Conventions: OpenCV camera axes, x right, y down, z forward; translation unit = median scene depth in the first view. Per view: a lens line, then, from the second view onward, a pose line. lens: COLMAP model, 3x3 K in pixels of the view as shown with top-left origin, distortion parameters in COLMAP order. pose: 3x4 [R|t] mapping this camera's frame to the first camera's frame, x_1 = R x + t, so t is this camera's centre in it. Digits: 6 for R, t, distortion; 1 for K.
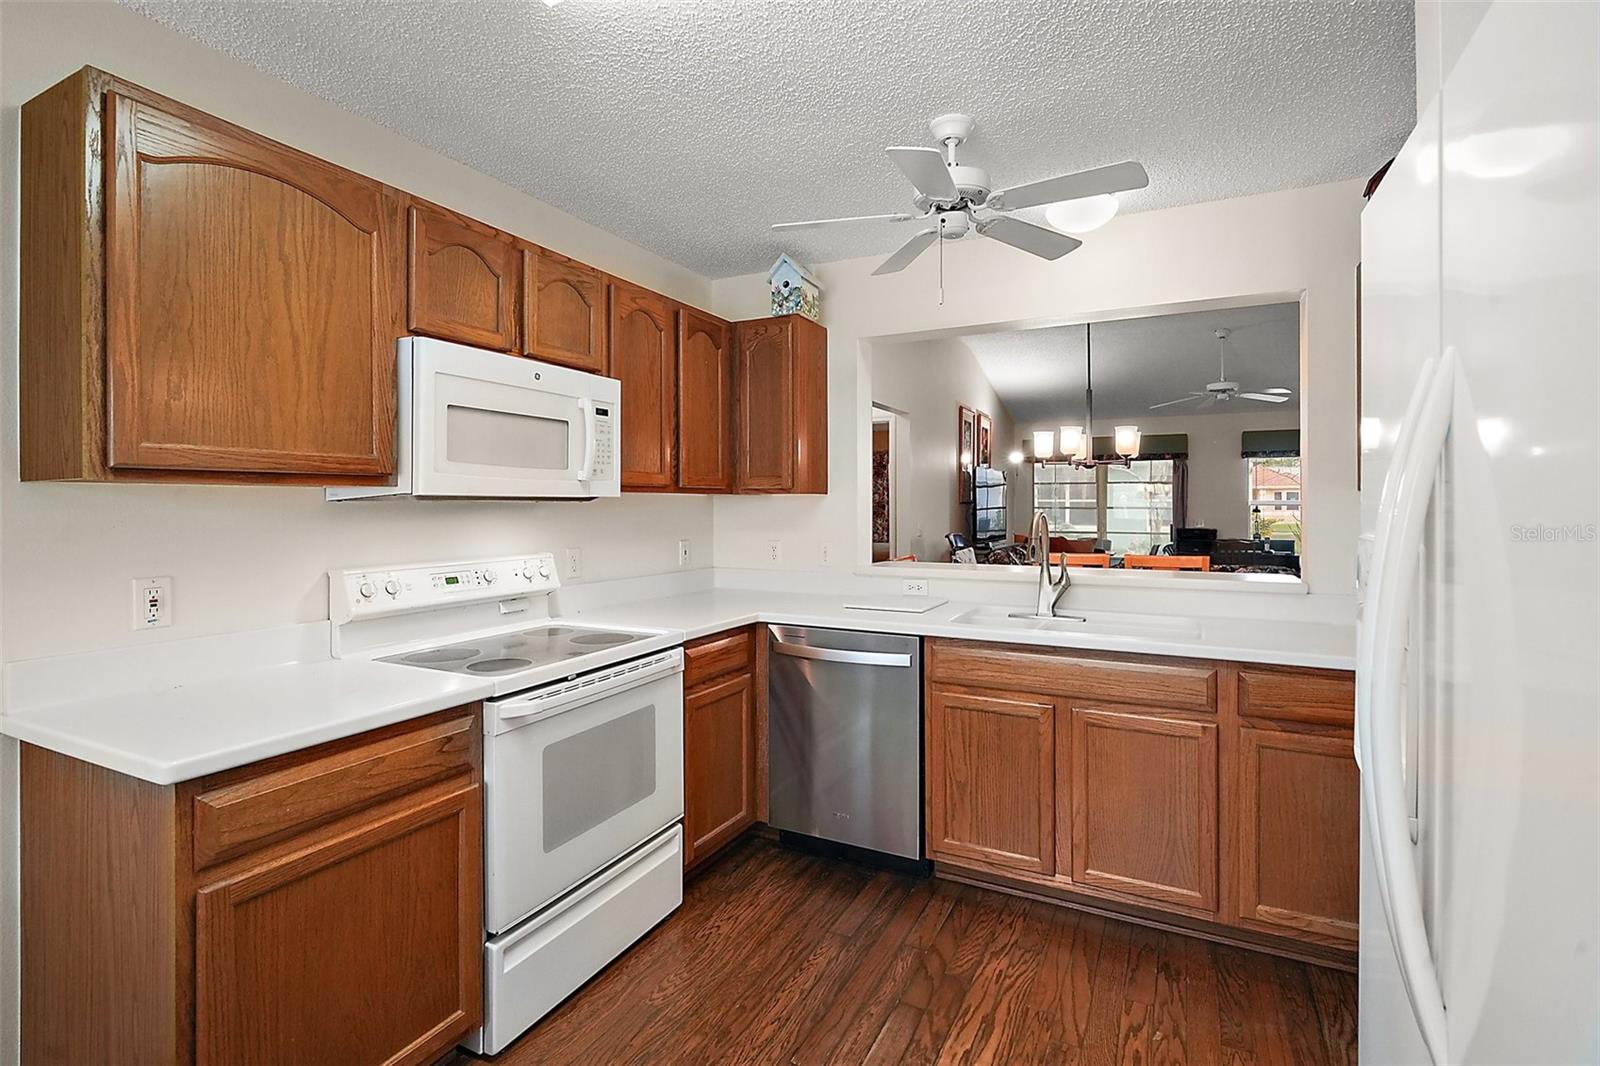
lens RADIAL K [[757.4, 0, 797.2], [0, 757.4, 503.1], [0, 0, 1]] dist [-0.000409, -0.002279]
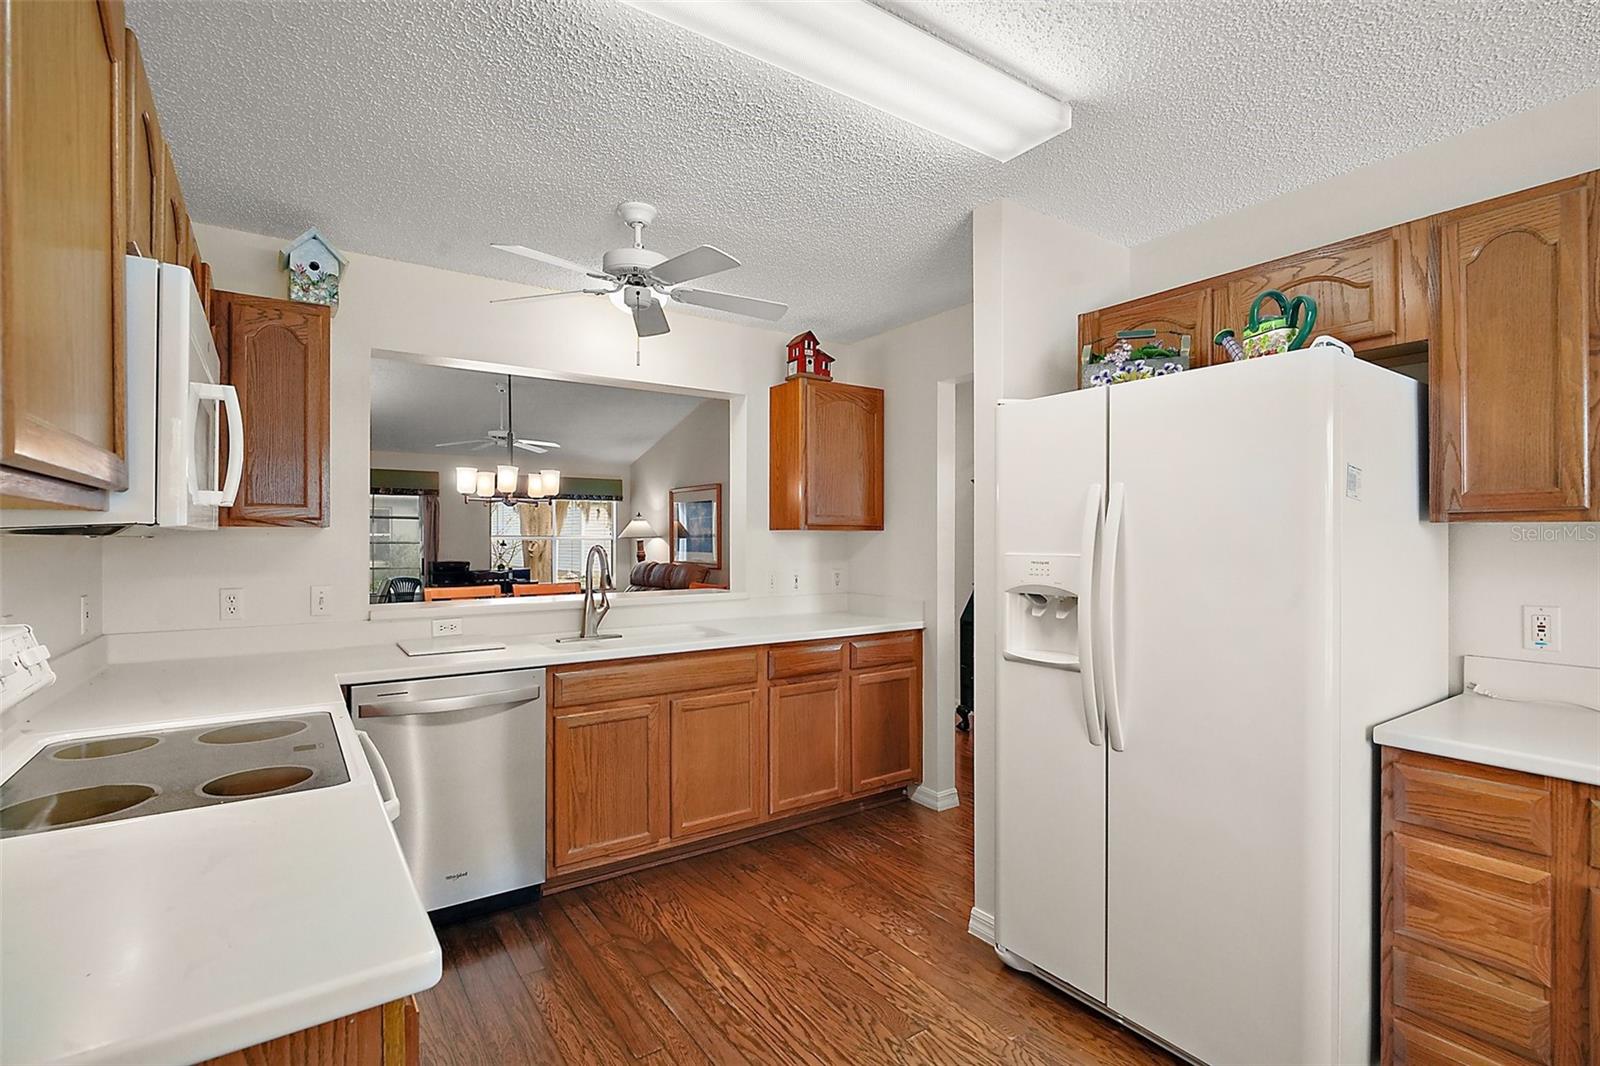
lens RADIAL K [[752.0, 0, 811.3], [0, 752.0, 538.2], [0, 0, 1]] dist [-0.001035, -0.003678]
pose [[0.461724, -0.000529, 0.887023, -0.639899], [-0.000654, 0.999999, 0.000937, -0.001650], [-0.887023, -0.001013, 0.461723, 0.219411]]
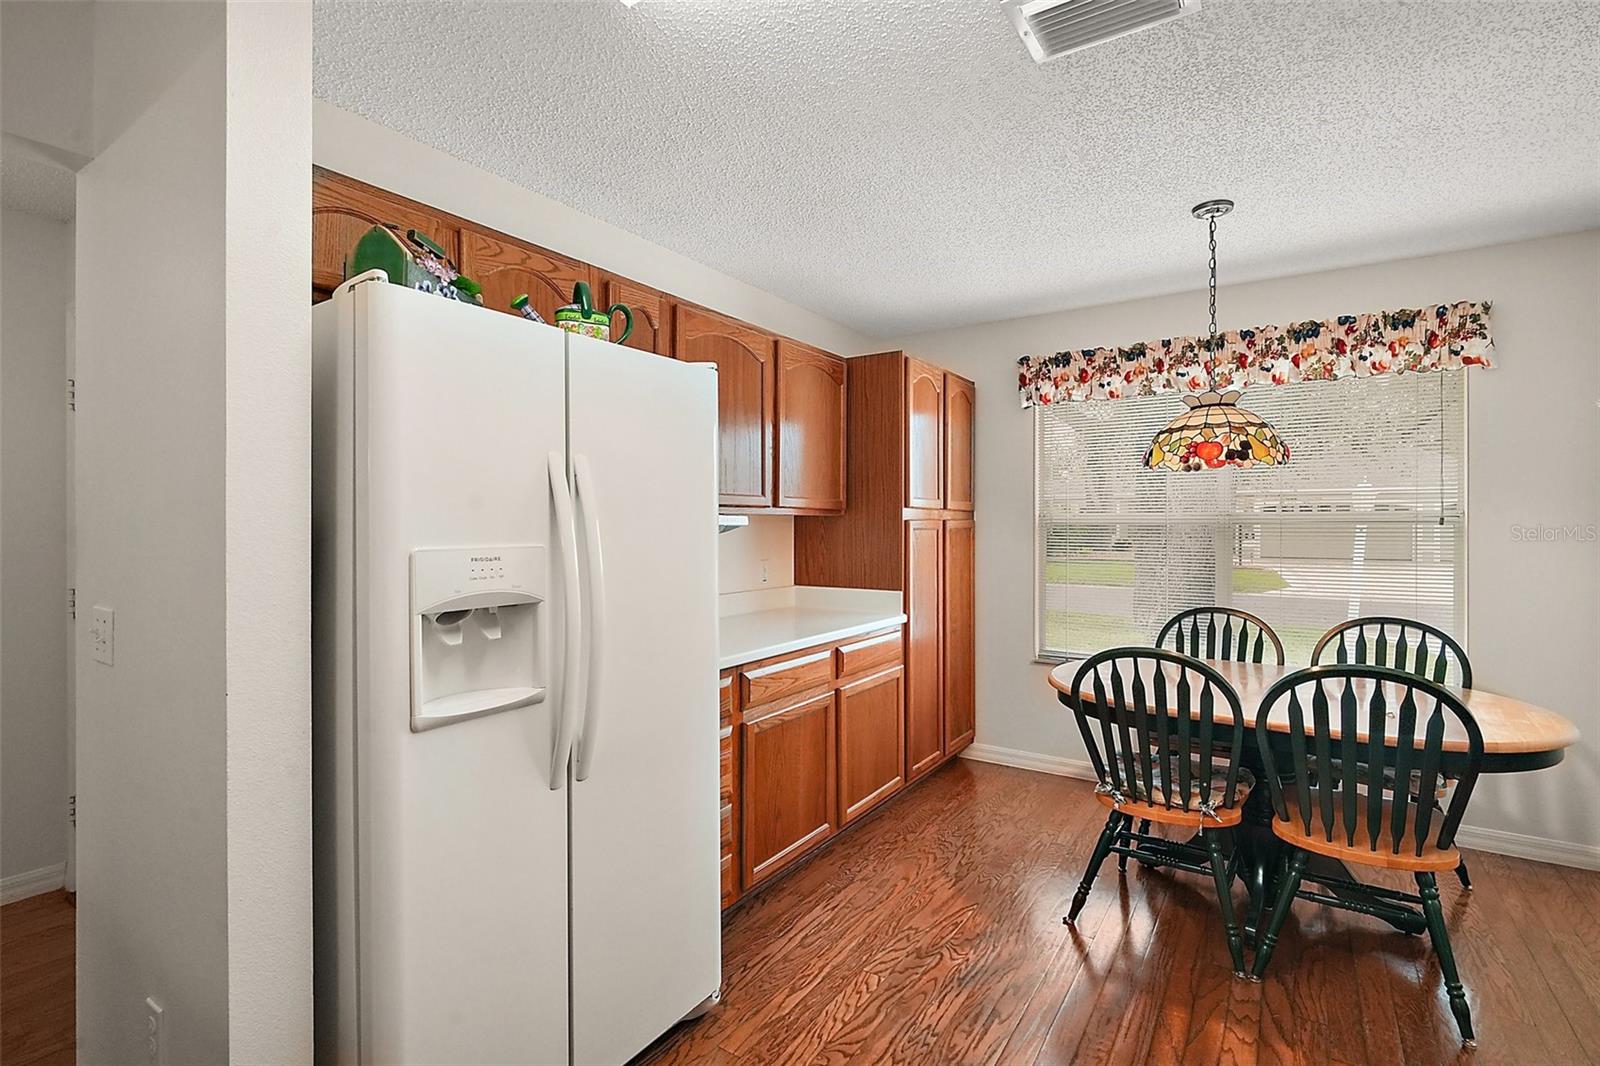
lens RADIAL K [[740.7, 0, 802.6], [0, 740.7, 523.8], [0, 0, 1]] dist [0.000891, -0.007409]
pose [[-0.993753, -0.000368, 0.111602, -0.018519], [-0.000348, 1.000000, 0.000203, -0.000197], [-0.111602, 0.000163, -0.993753, 0.959693]]
